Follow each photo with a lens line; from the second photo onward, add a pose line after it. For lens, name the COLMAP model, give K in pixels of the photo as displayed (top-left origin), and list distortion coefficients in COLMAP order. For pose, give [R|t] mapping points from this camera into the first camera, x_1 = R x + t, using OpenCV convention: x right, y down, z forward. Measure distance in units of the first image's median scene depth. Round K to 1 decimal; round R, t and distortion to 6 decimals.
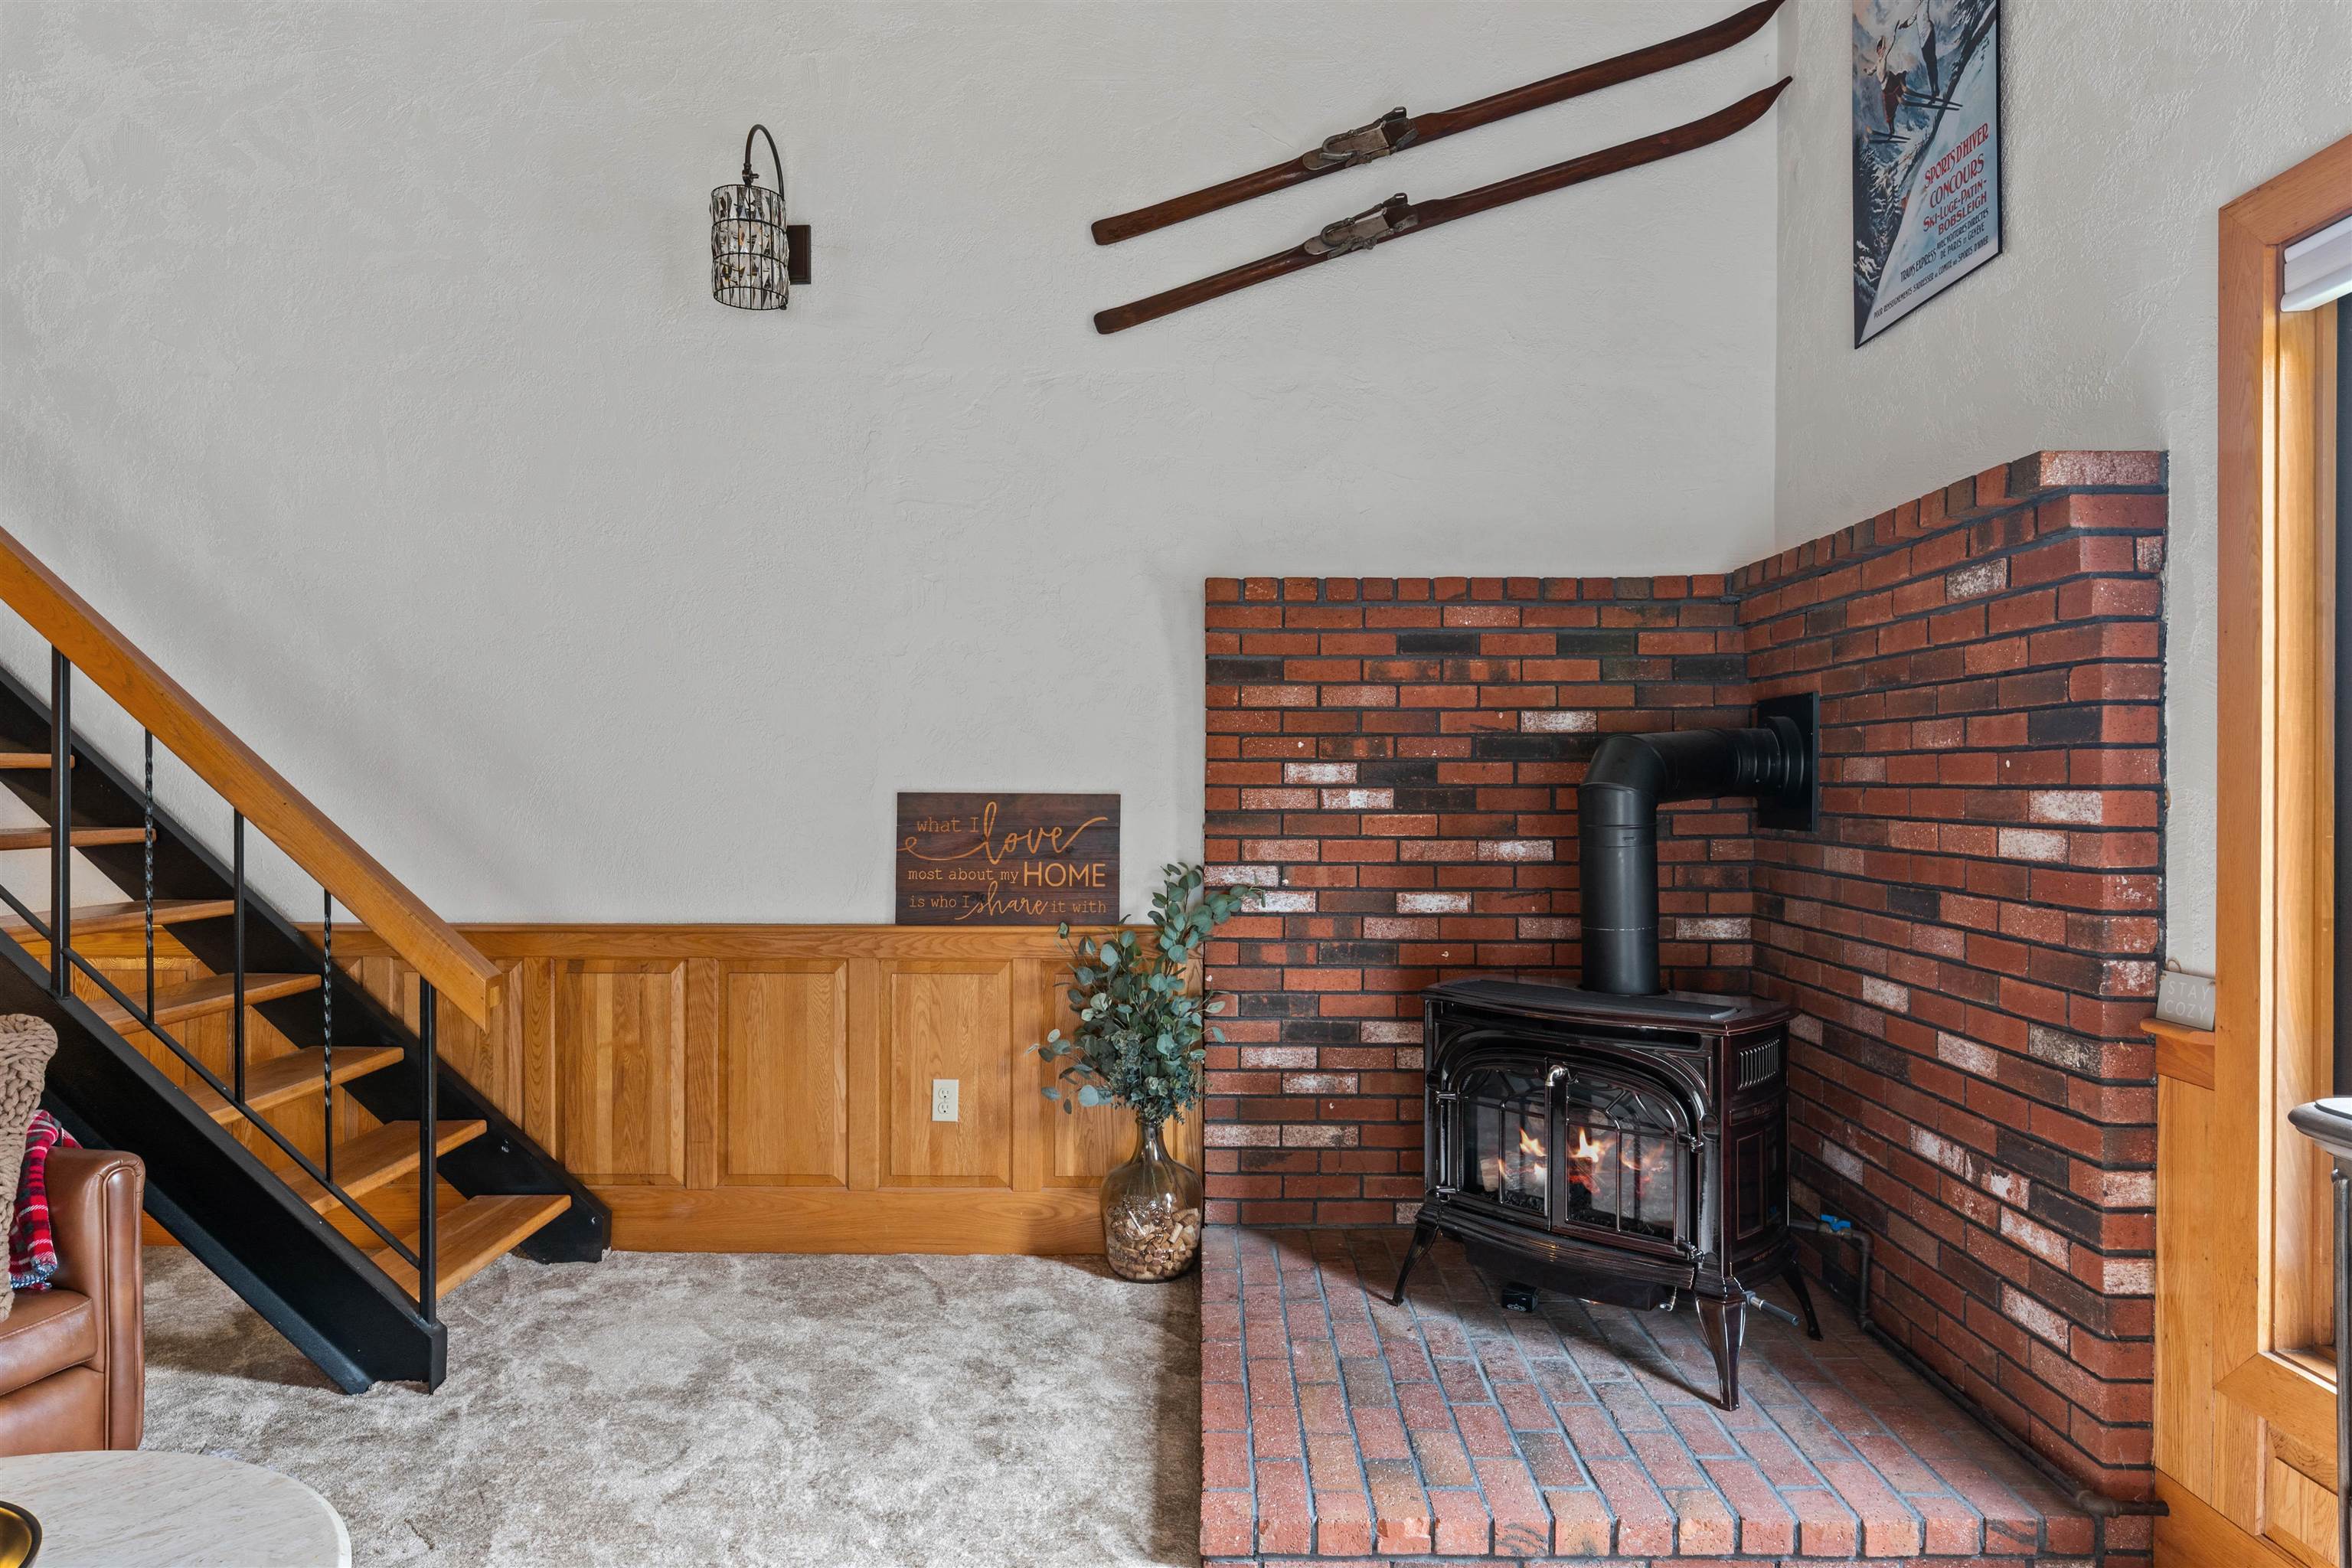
lens RADIAL K [[1401.4, 0, 1179.4], [0, 1401.4, 777.7], [0, 0, 1]] dist [-0.001671, -0.001906]
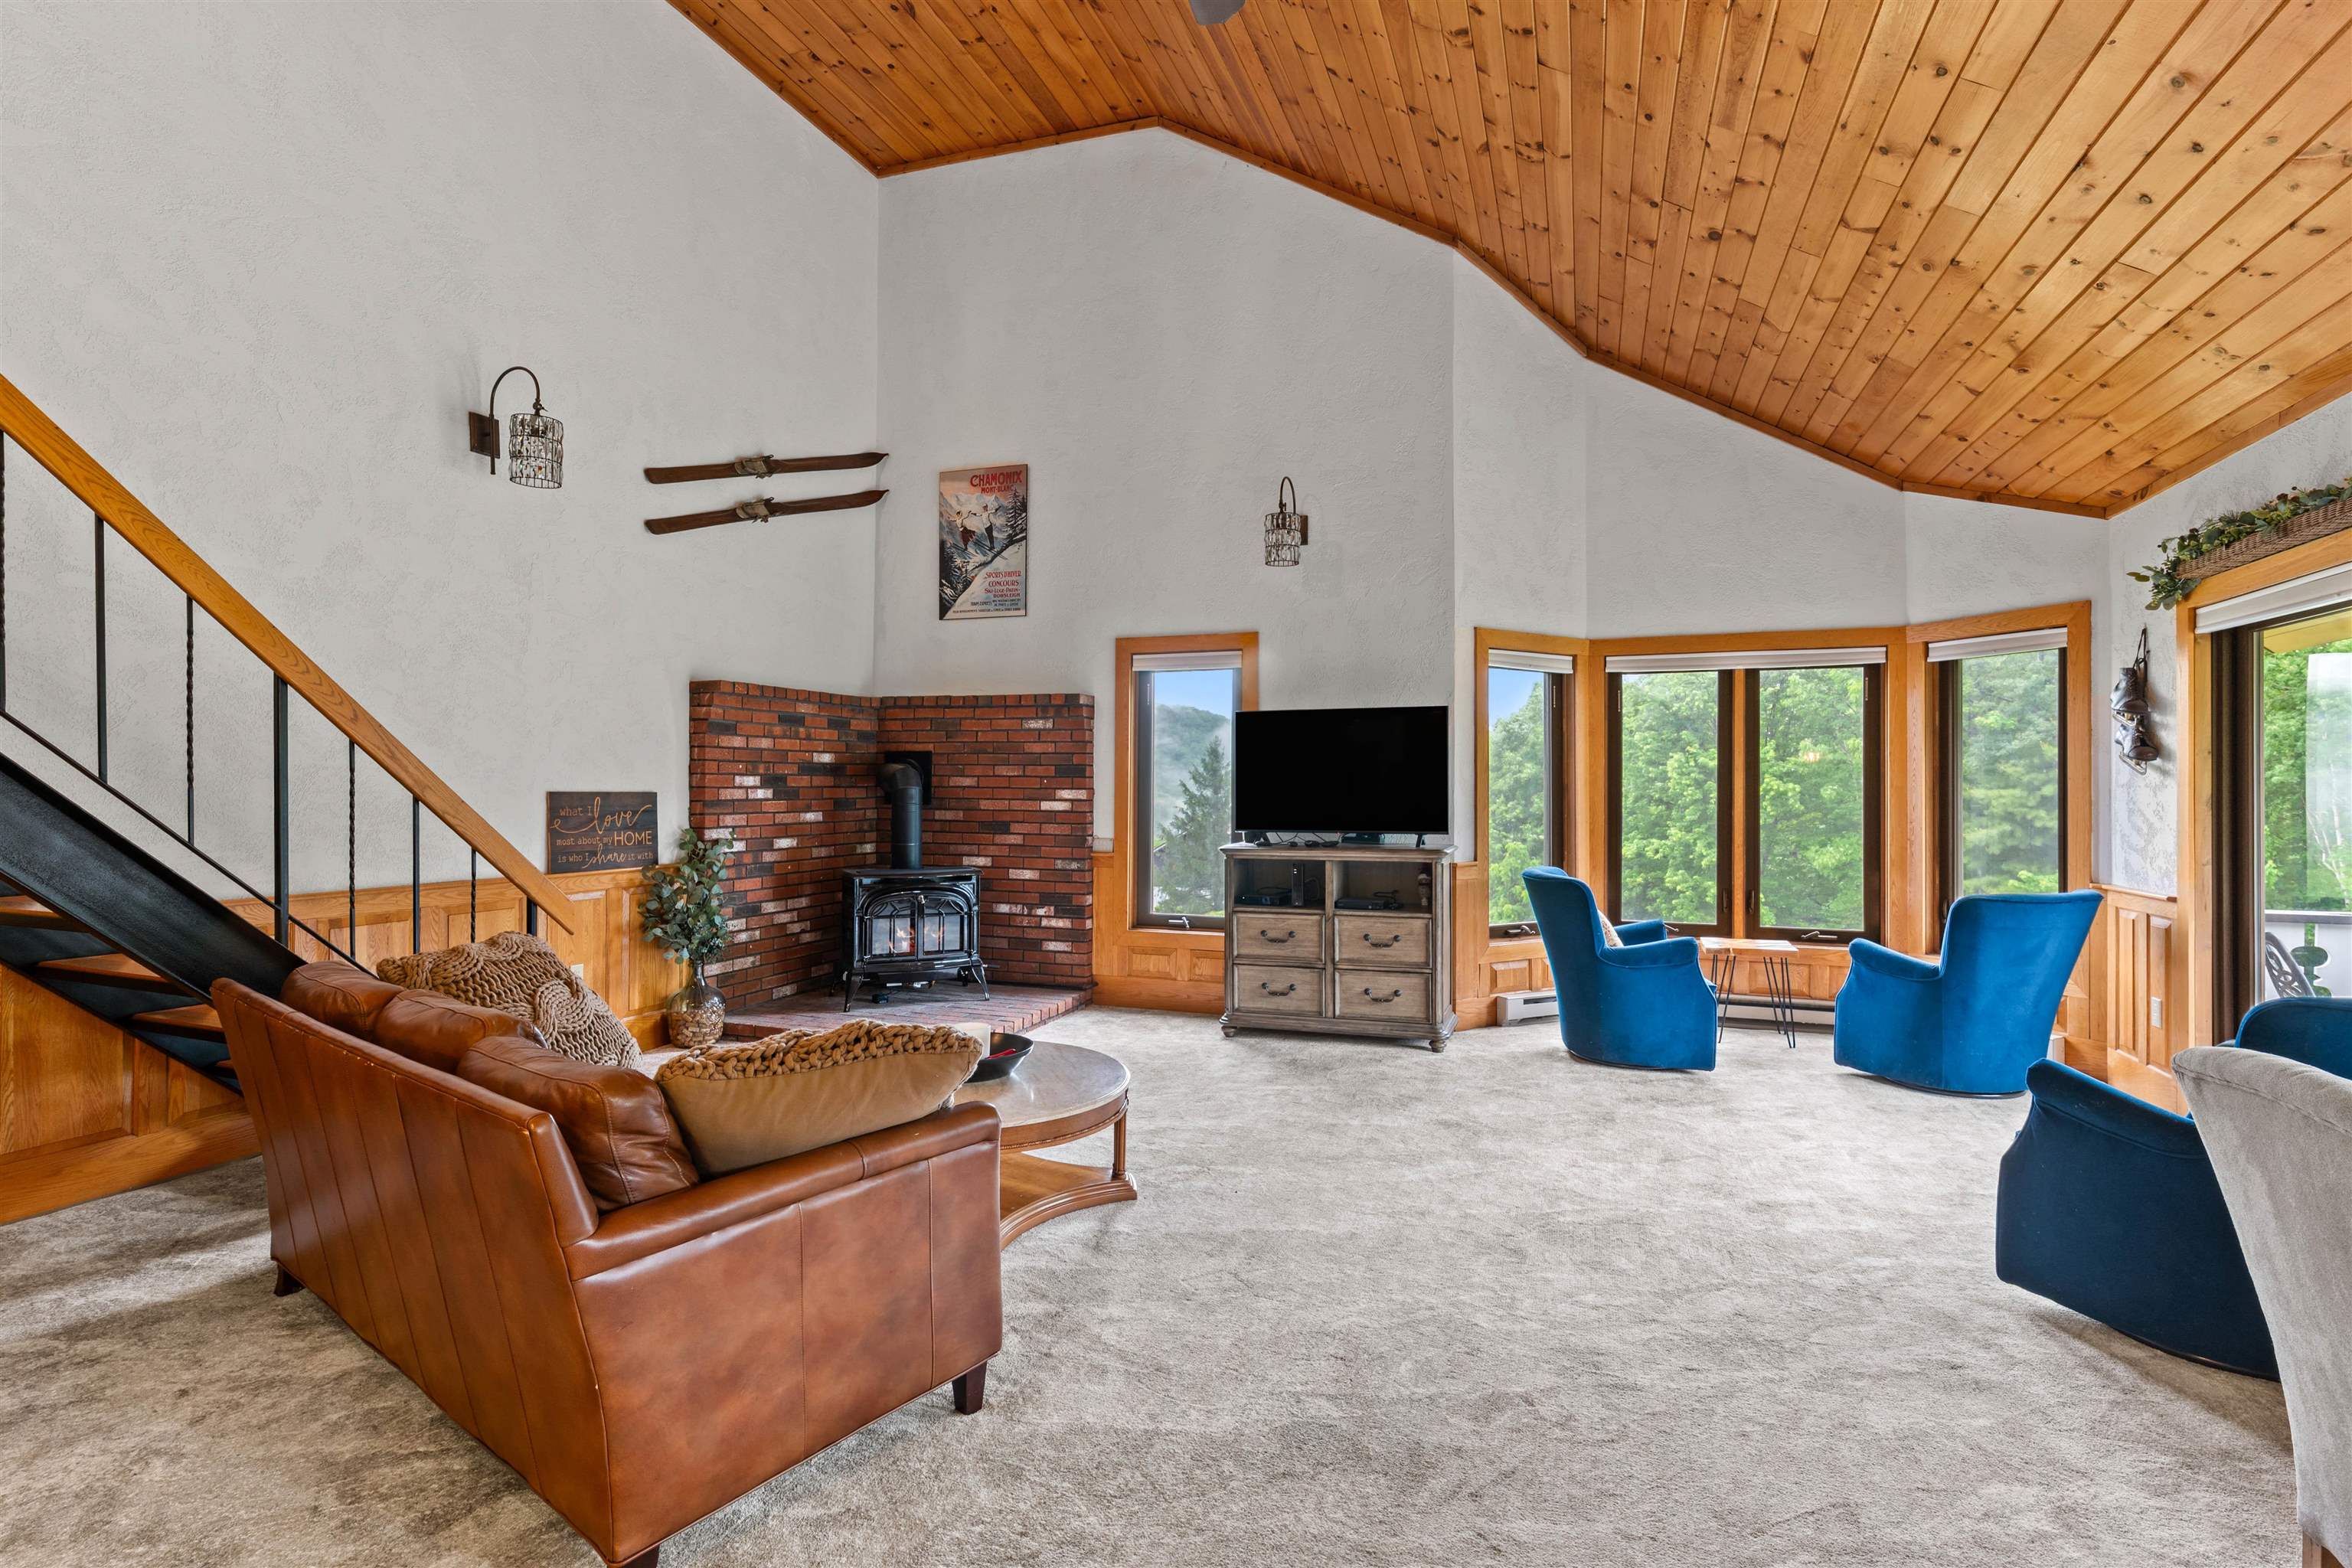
lens RADIAL K [[1112.9, 0, 1187.4], [0, 1112.9, 785.4], [0, 0, 1]] dist [-0.003932, 0.000223]
pose [[0.329901, 0.000671, 0.944015, -1.496051], [-0.009930, 0.999947, 0.002760, -0.009097], [-0.943963, -0.010284, 0.329890, -0.142644]]
